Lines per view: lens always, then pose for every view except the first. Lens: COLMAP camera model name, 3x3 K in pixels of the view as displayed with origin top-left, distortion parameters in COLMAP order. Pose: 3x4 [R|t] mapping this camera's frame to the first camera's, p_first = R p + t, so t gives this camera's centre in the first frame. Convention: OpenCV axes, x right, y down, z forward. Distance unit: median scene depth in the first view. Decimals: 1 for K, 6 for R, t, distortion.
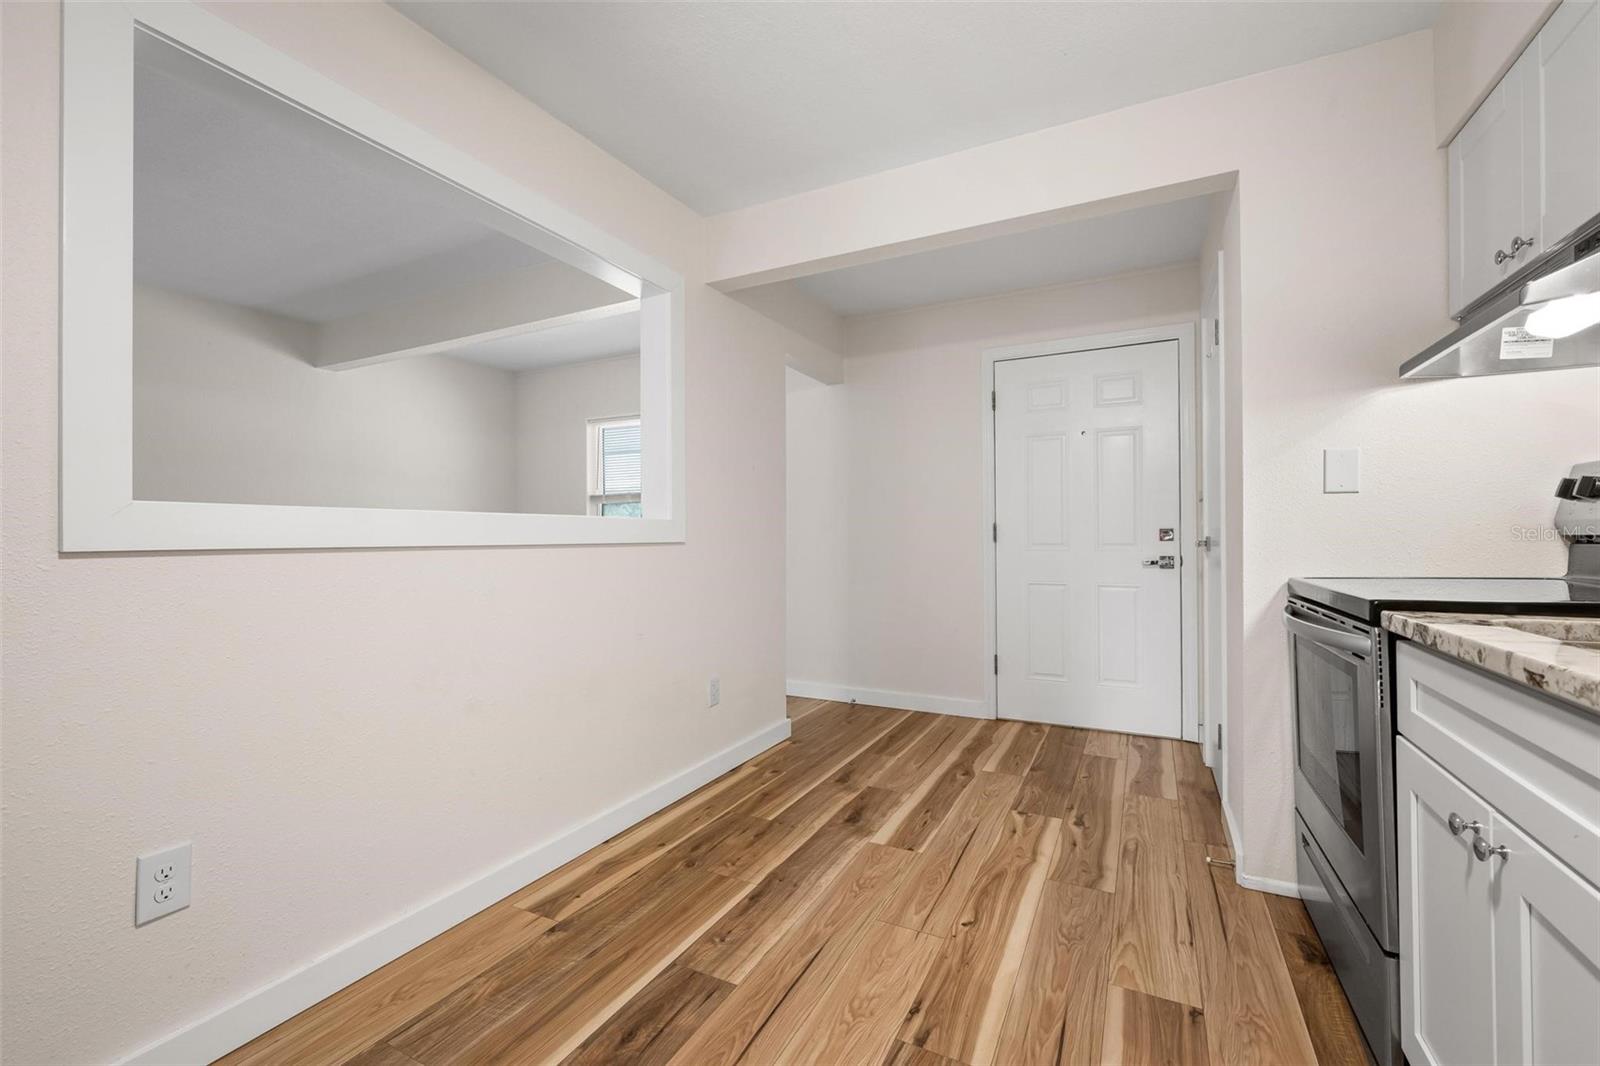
lens RADIAL K [[666.6, 0, 800.0], [0, 666.6, 533.0], [0, 0, 1]] dist [0.000405, 0.000078]
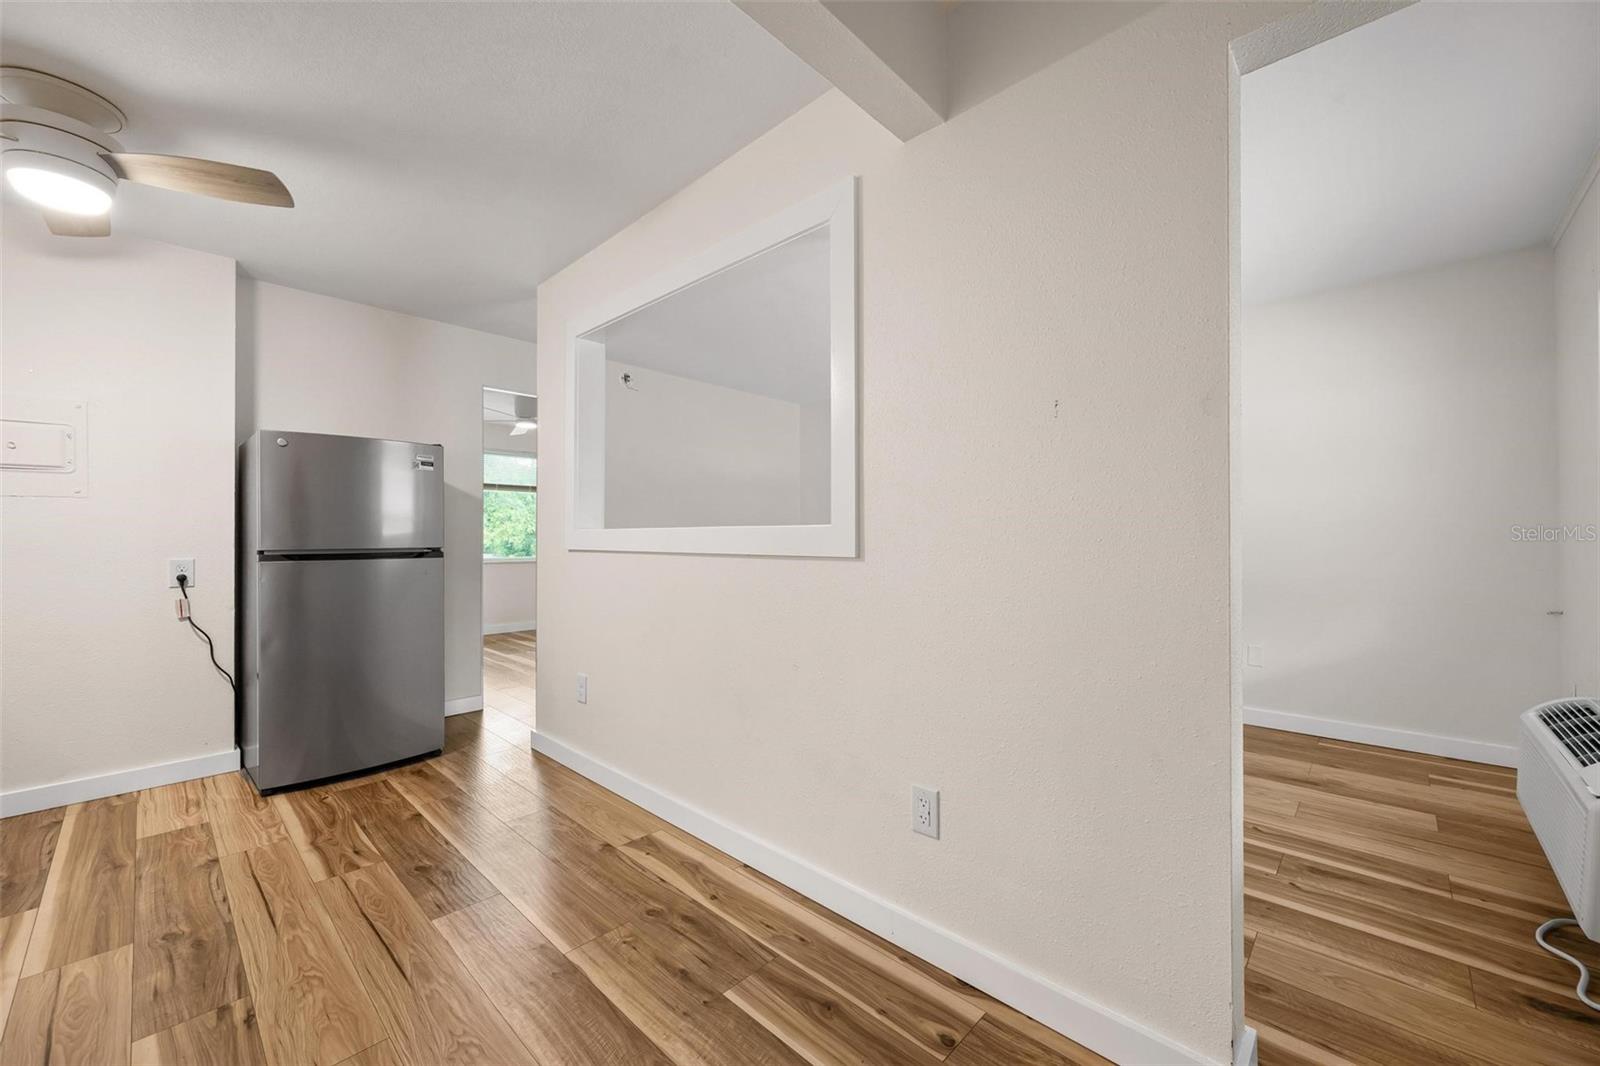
lens RADIAL K [[615.2, 0, 800.0], [0, 615.2, 533.0], [0, 0, 1]] dist [-0.000137, 0.000322]
pose [[-0.267378, 0.001478, -0.963591, 0.574125], [0.009671, 0.999953, -0.001150, -0.016705], [0.963543, -0.009627, -0.267380, 1.389528]]
